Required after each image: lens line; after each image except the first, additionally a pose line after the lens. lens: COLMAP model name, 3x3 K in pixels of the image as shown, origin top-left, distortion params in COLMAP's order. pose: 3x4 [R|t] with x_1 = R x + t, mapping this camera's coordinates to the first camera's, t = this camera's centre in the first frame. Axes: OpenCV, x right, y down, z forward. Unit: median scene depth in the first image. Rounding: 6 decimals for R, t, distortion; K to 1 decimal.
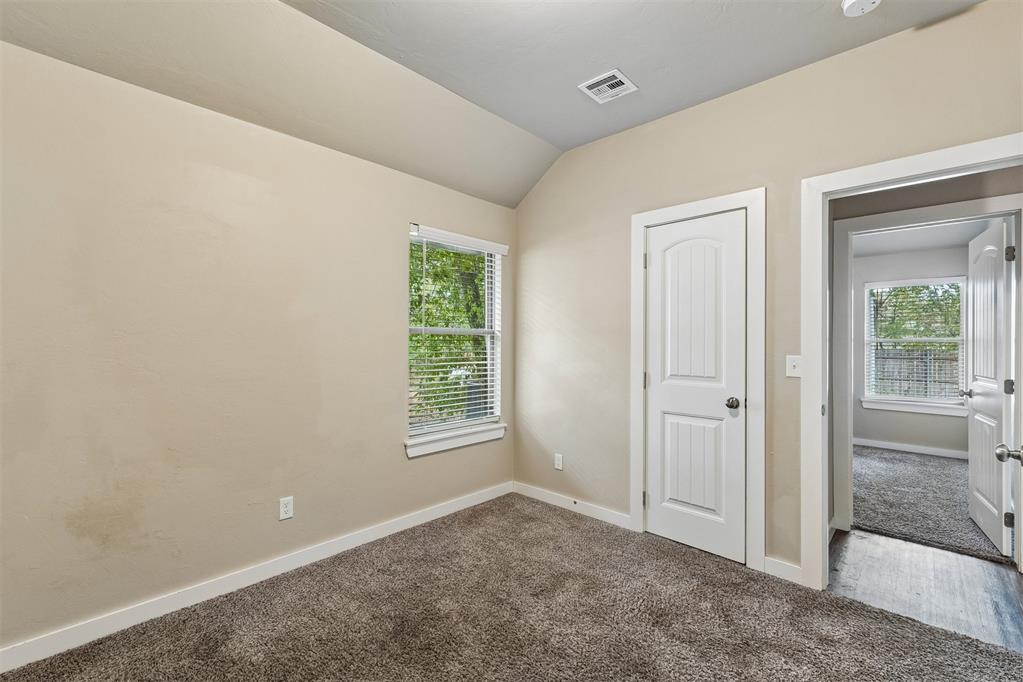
lens RADIAL K [[428.0, 0, 511.5], [0, 428.0, 341.0], [0, 0, 1]] dist [0.006199, -0.000139]
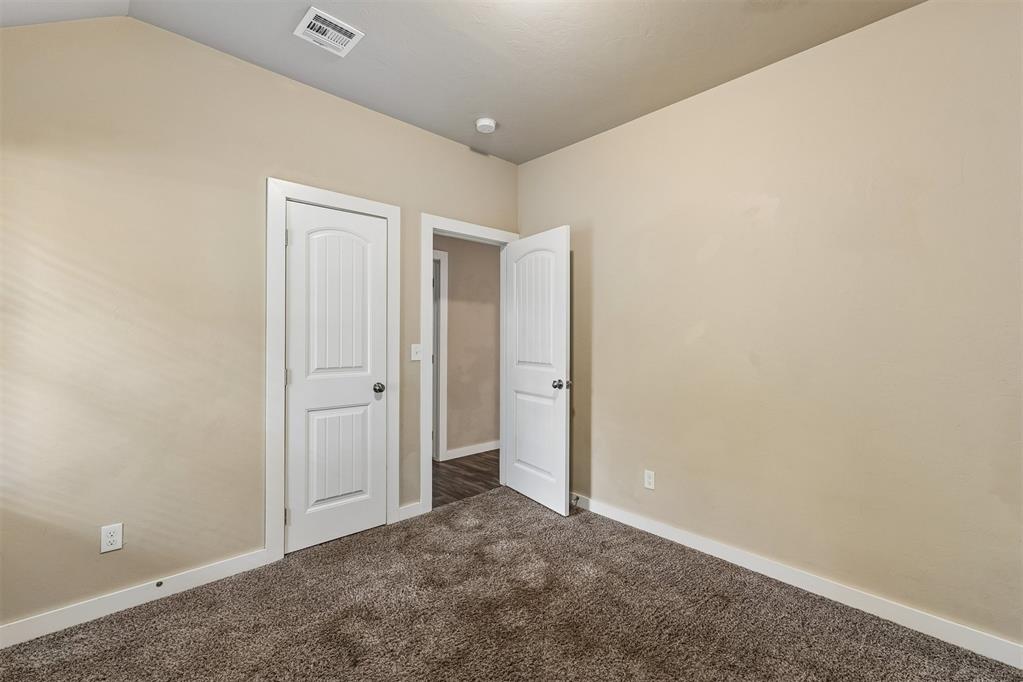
lens RADIAL K [[426.5, 0, 513.1], [0, 426.5, 334.8], [0, 0, 1]] dist [-0.000689, 0.000067]
pose [[0.081383, -0.003007, 0.996678, -0.562953], [-0.008474, 0.999957, 0.003708, -0.002093], [-0.996647, -0.008748, 0.081354, 0.543773]]
